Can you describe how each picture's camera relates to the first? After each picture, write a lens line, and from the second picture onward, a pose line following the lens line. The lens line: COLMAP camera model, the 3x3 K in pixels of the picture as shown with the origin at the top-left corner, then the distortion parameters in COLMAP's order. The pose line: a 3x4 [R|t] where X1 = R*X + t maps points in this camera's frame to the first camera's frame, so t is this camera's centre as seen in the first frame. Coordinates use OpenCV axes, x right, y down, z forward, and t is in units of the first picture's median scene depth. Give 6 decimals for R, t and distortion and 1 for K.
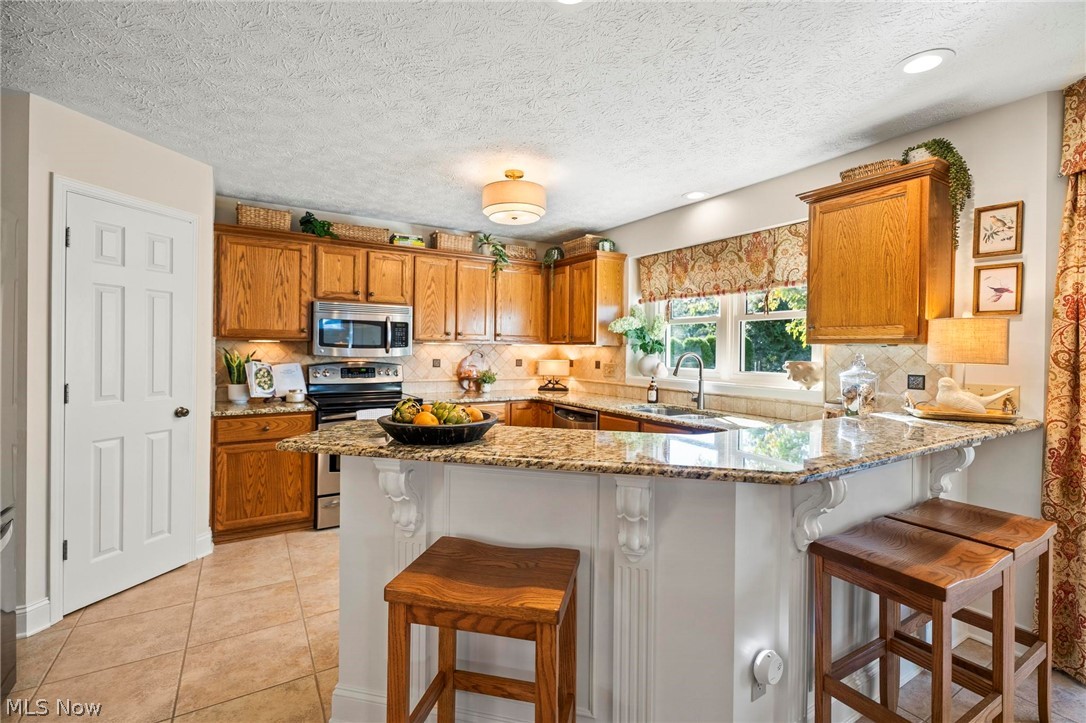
lens RADIAL K [[483.8, 0, 540.2], [0, 483.8, 350.9], [0, 0, 1]] dist [0.001177, 0.000114]
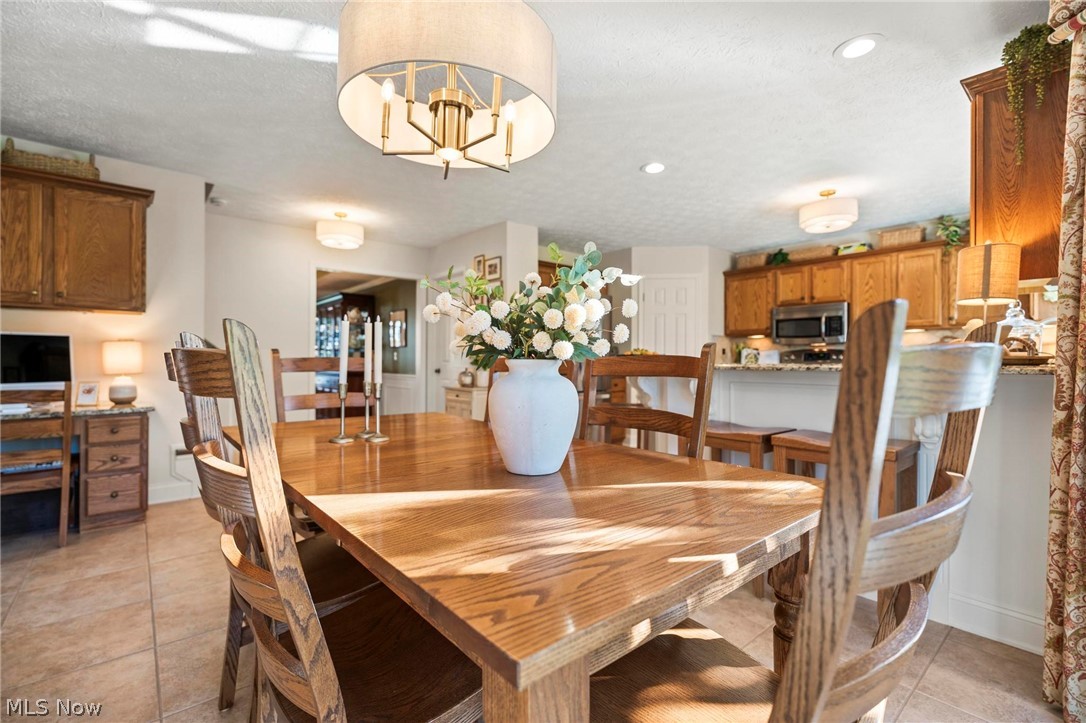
lens RADIAL K [[483.8, 0, 540.2], [0, 483.8, 350.9], [0, 0, 1]] dist [0.001177, 0.000114]
pose [[0.150537, -0.028824, -0.988184, 0.878232], [-0.004571, 0.999544, -0.029852, 0.076017], [0.988594, 0.009011, 0.150337, 0.046739]]
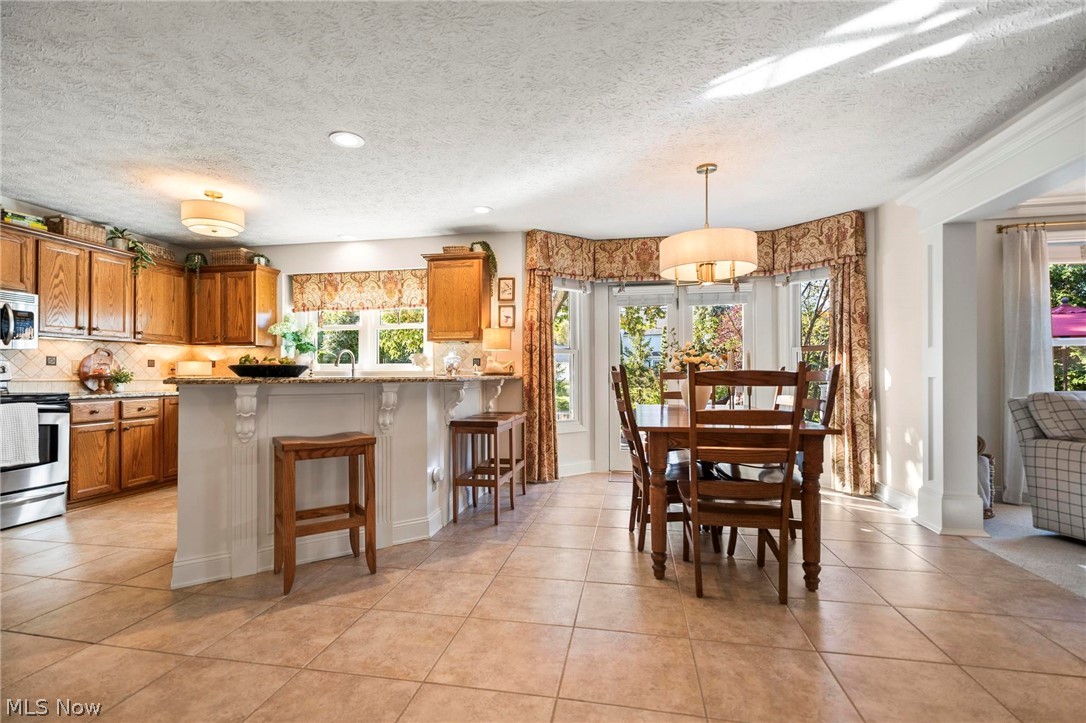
lens RADIAL K [[495.7, 0, 537.7], [0, 495.7, 366.8], [0, 0, 1]] dist [0.000584, -0.000165]
pose [[0.670292, -0.001686, 0.742095, -0.344824], [0.014745, 0.999830, -0.011047, 0.070251], [-0.741951, 0.018347, 0.670204, -0.331399]]
